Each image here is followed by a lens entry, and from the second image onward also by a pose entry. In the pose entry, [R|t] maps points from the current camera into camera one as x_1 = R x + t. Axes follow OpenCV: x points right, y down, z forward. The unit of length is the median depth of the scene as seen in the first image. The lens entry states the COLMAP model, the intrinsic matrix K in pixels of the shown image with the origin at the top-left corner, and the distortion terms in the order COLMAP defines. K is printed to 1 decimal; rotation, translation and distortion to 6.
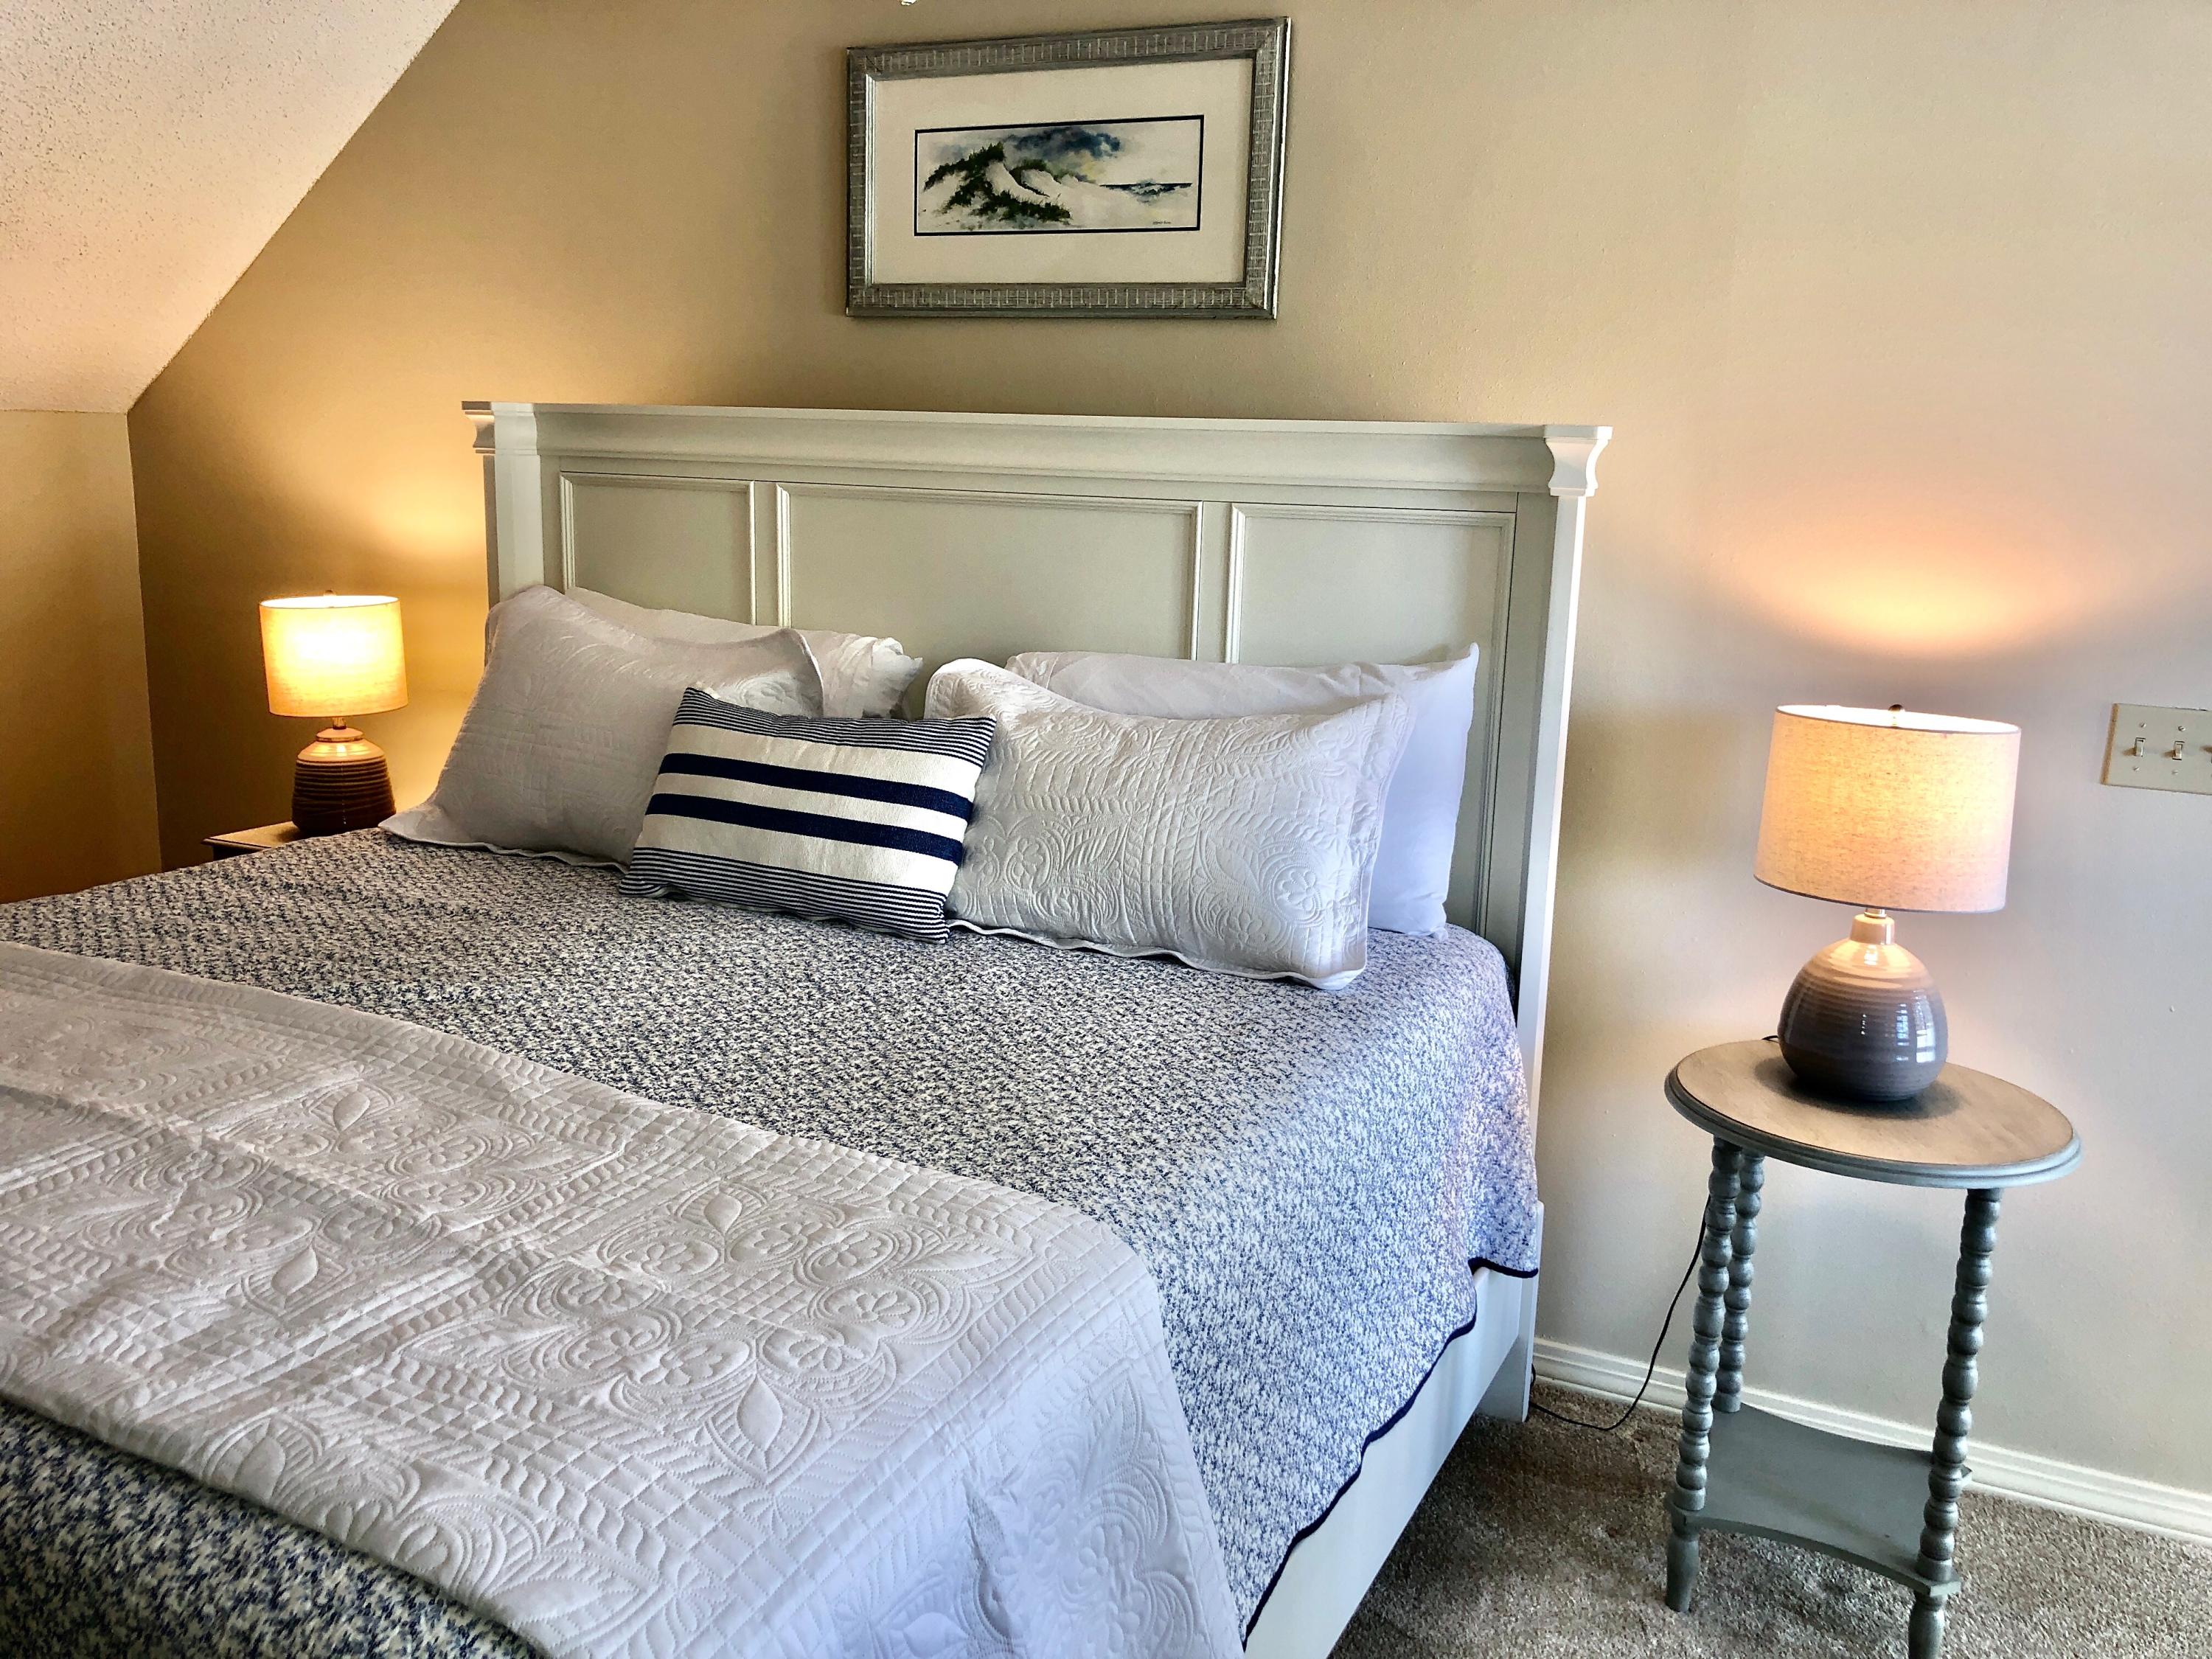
lens RADIAL K [[1821.5, 0, 1107.0], [0, 1821.5, 831.9], [0, 0, 1]] dist [0.018609, -0.012561]
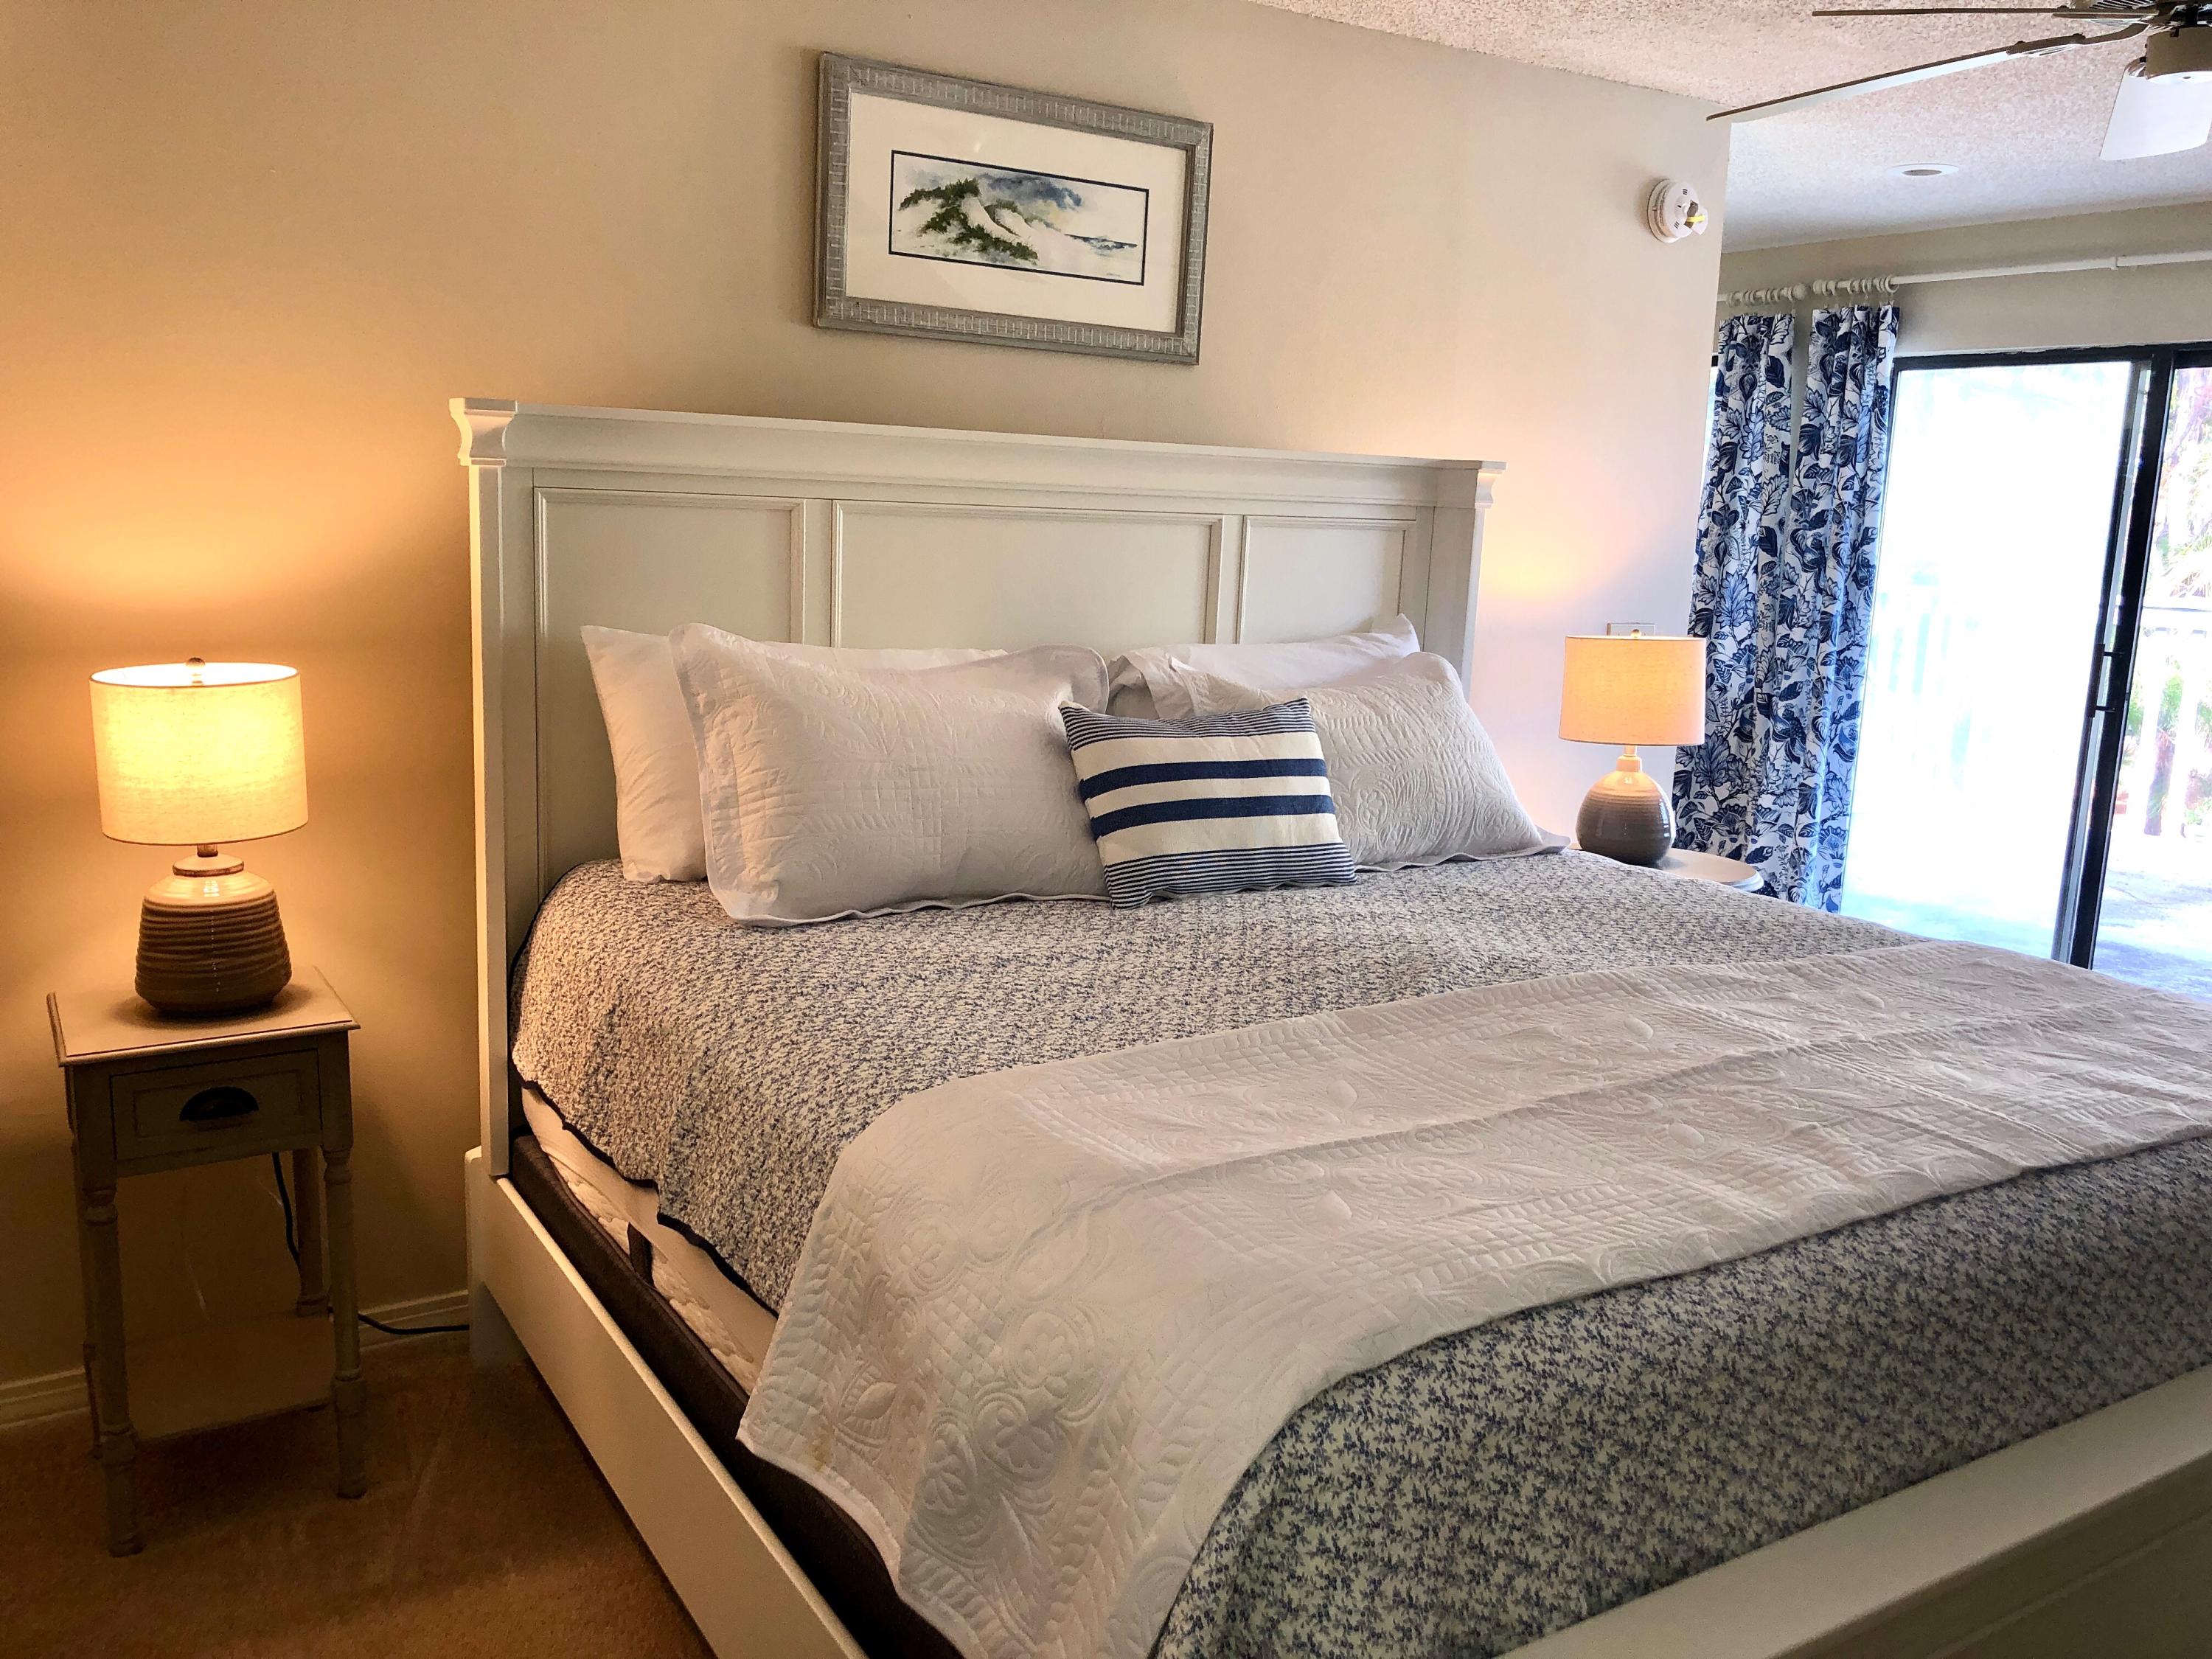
lens RADIAL K [[1821.5, 0, 1104.1], [0, 1821.5, 824.4], [0, 0, 1]] dist [0.018609, -0.012561]
pose [[0.519295, -0.167642, 0.837991, -0.977633], [0.142474, 0.983831, 0.108528, -0.111718], [-0.842635, 0.063034, 0.534783, 0.391175]]
